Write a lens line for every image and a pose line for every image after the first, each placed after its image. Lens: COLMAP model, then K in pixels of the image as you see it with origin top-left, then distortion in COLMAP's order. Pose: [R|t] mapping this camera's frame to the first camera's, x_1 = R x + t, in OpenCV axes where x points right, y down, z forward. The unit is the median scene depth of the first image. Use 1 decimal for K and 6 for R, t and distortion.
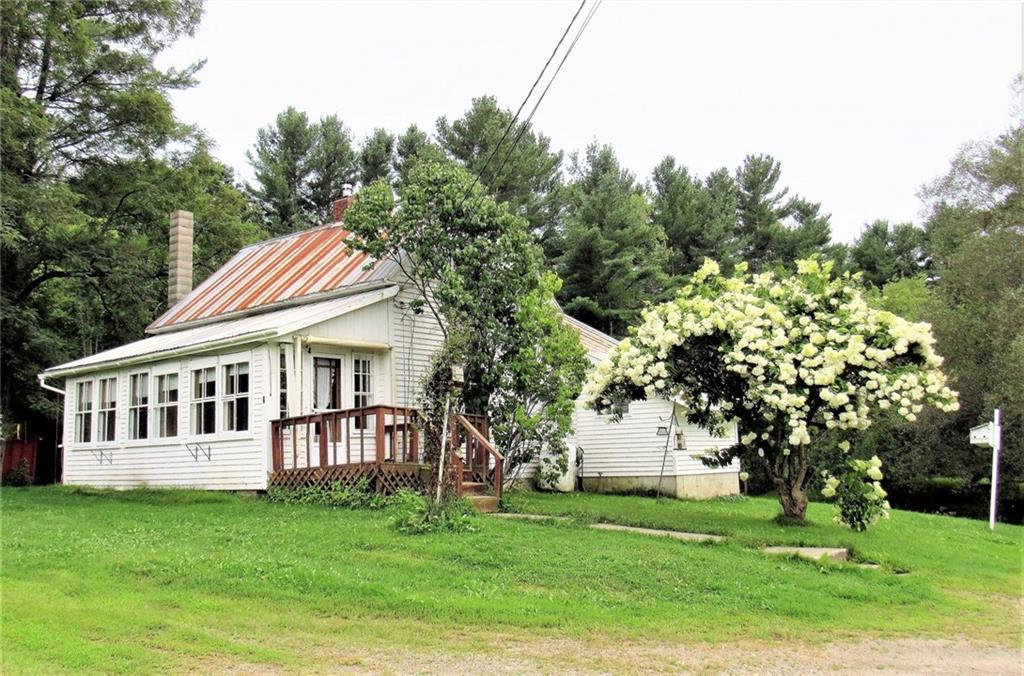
lens RADIAL K [[891.5, 0, 462.8], [0, 891.5, 352.2], [0, 0, 1]] dist [0.010689, 0.001680]
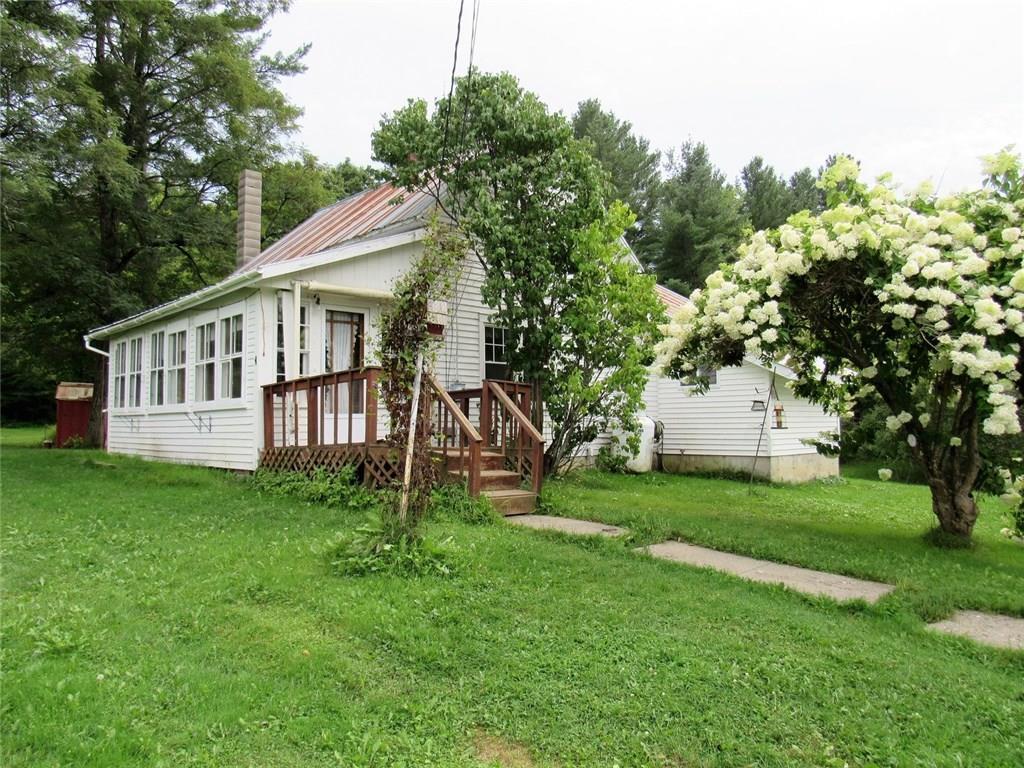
lens RADIAL K [[712.2, 0, 512.0], [0, 712.2, 384.0], [0, 0, 1]] dist [-0.021070, 0.002859]
pose [[0.995481, 0.012580, -0.094126, 0.066106], [-0.006289, 0.997744, 0.066839, 0.029148], [0.094755, -0.065945, 0.993314, 0.367216]]
